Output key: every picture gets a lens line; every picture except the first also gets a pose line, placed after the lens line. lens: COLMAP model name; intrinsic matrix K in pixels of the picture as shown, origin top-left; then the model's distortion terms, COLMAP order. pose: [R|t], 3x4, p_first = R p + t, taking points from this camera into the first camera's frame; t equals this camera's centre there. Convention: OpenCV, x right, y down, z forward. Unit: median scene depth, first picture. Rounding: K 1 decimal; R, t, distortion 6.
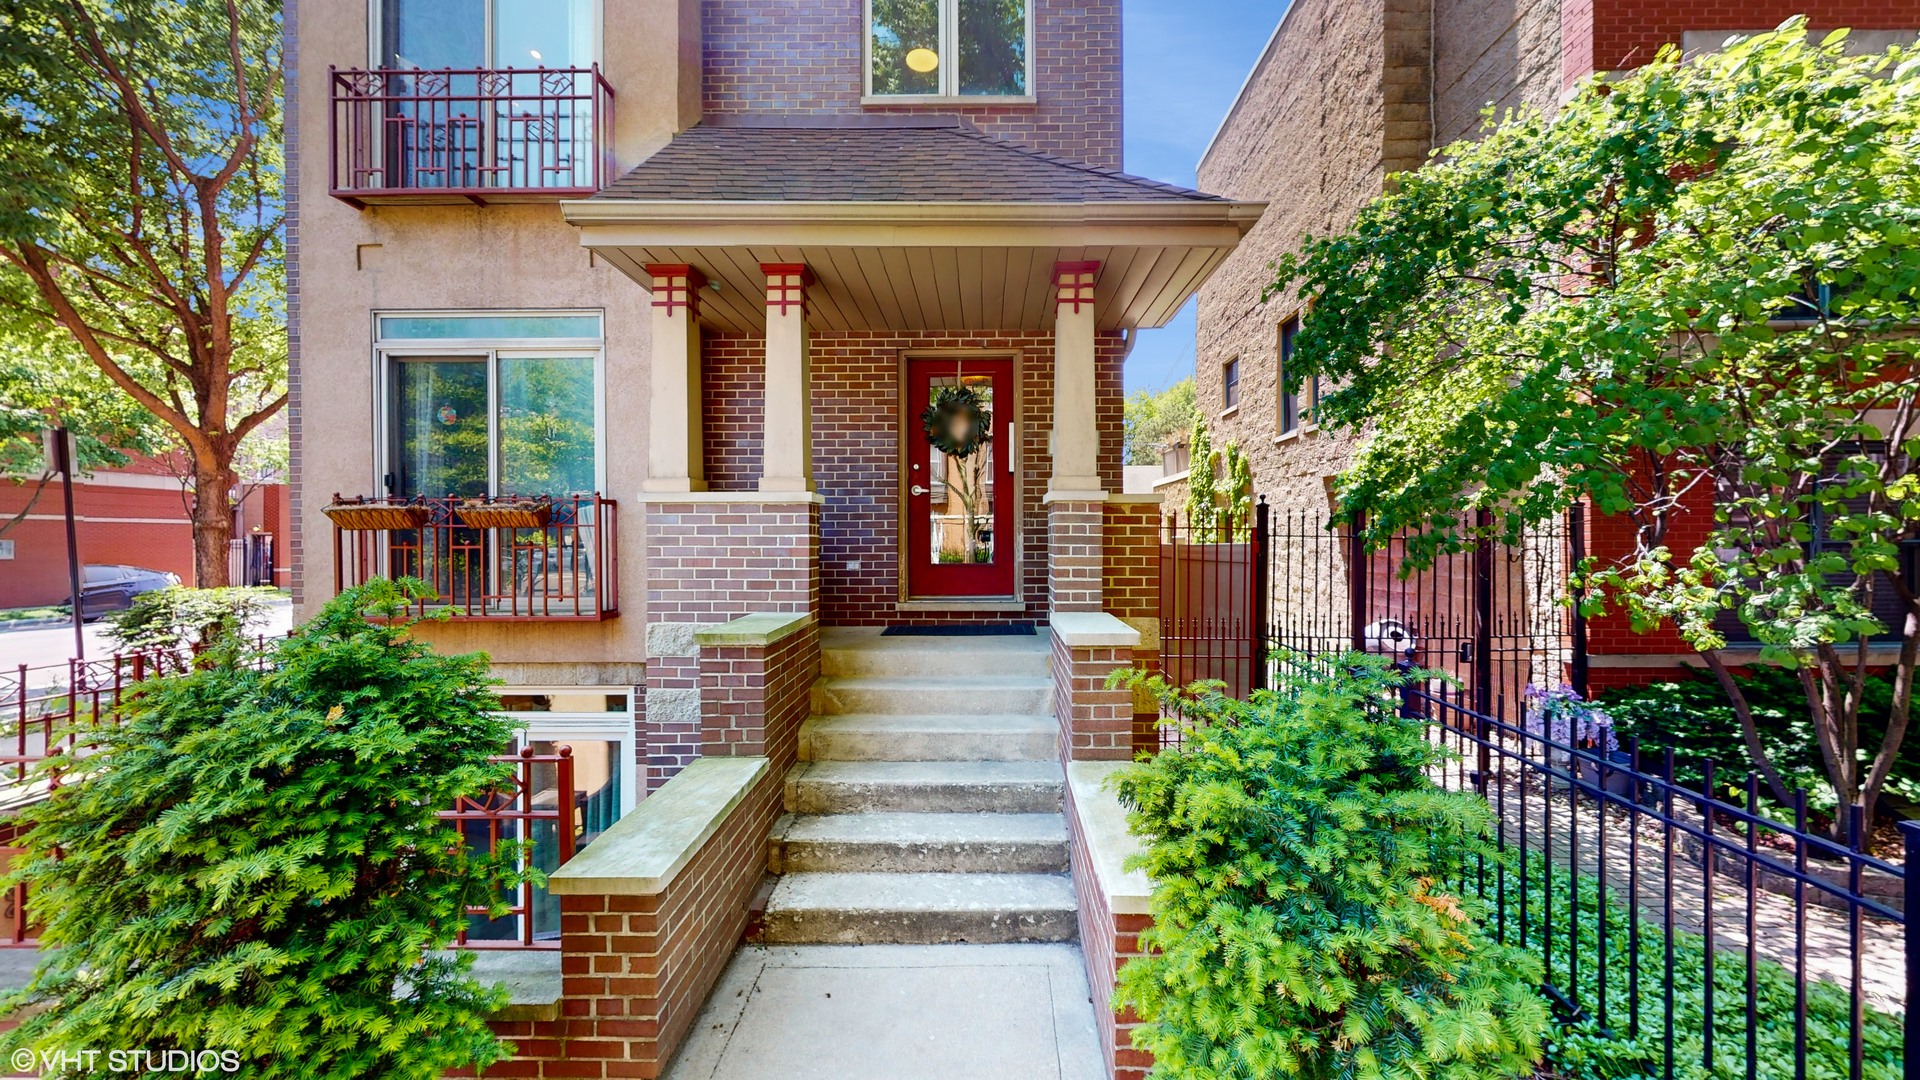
lens RADIAL K [[714.0, 0, 999.2], [0, 714.0, 542.2], [0, 0, 1]] dist [0.001173, -0.000020]
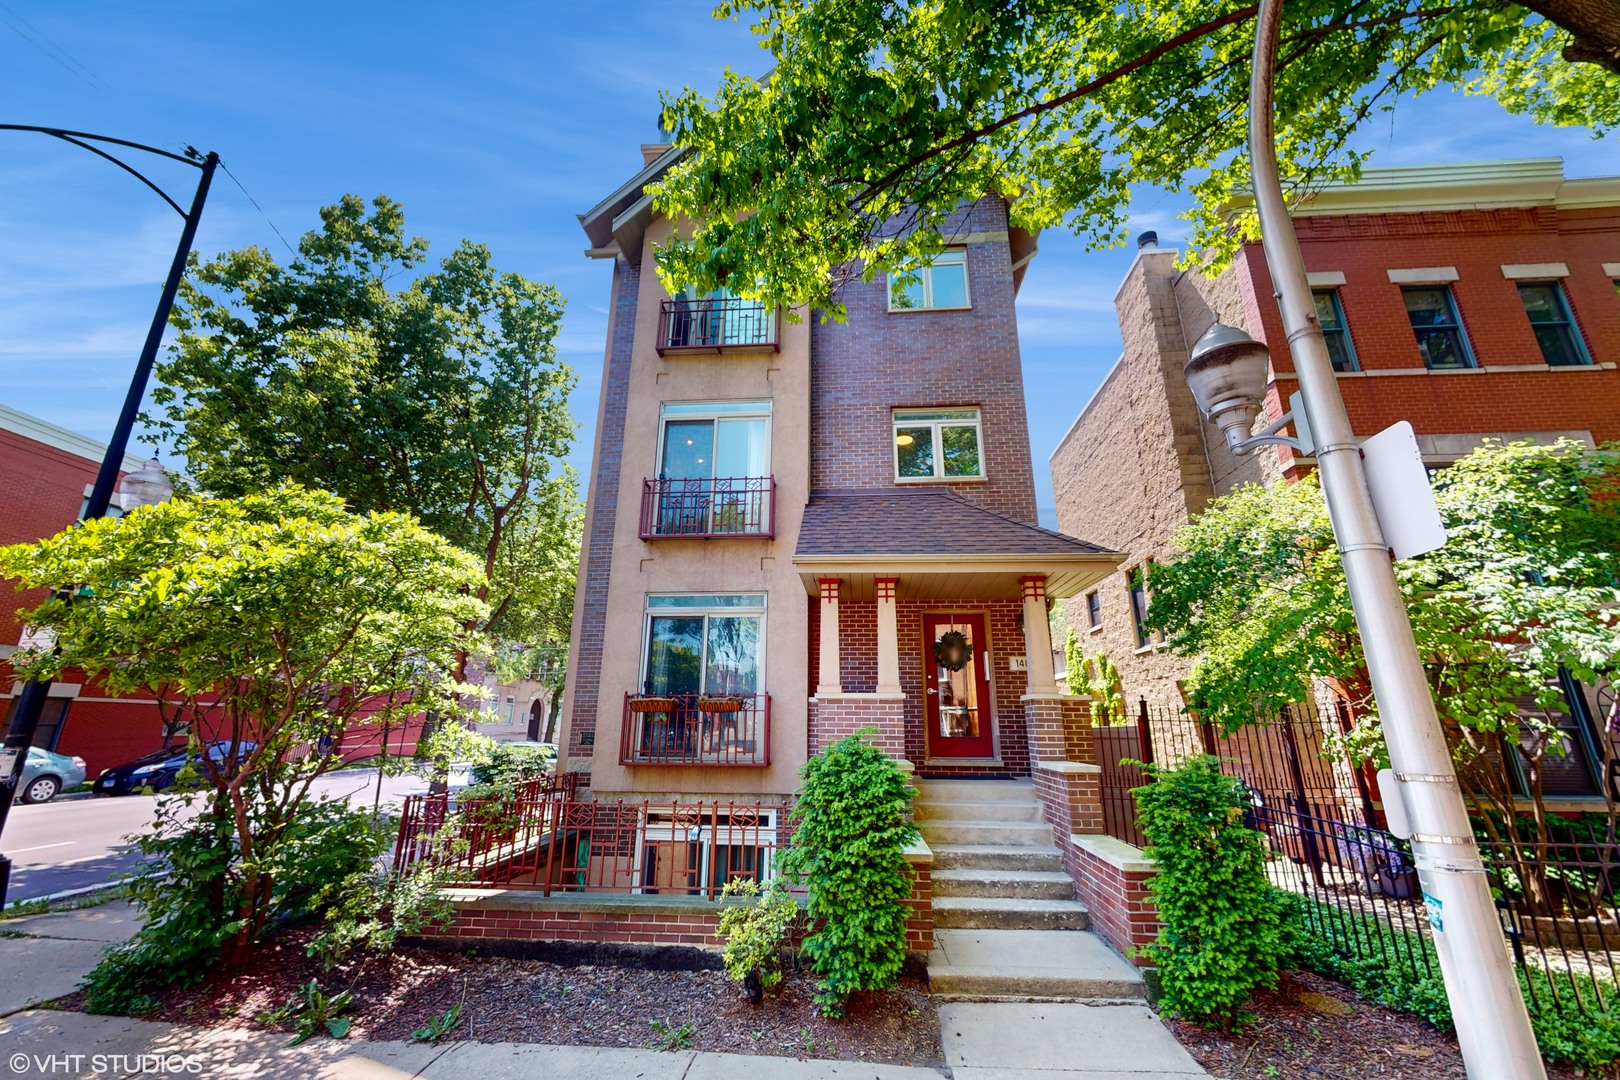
lens RADIAL K [[640.5, 0, 813.9], [0, 640.5, 528.1], [0, 0, 1]] dist [-0.000995, 0.000058]
pose [[0.997349, -0.012615, -0.071659, -0.285987], [-0.009787, 0.952651, -0.303909, 0.024749], [0.072100, 0.303805, 0.950002, -0.602838]]
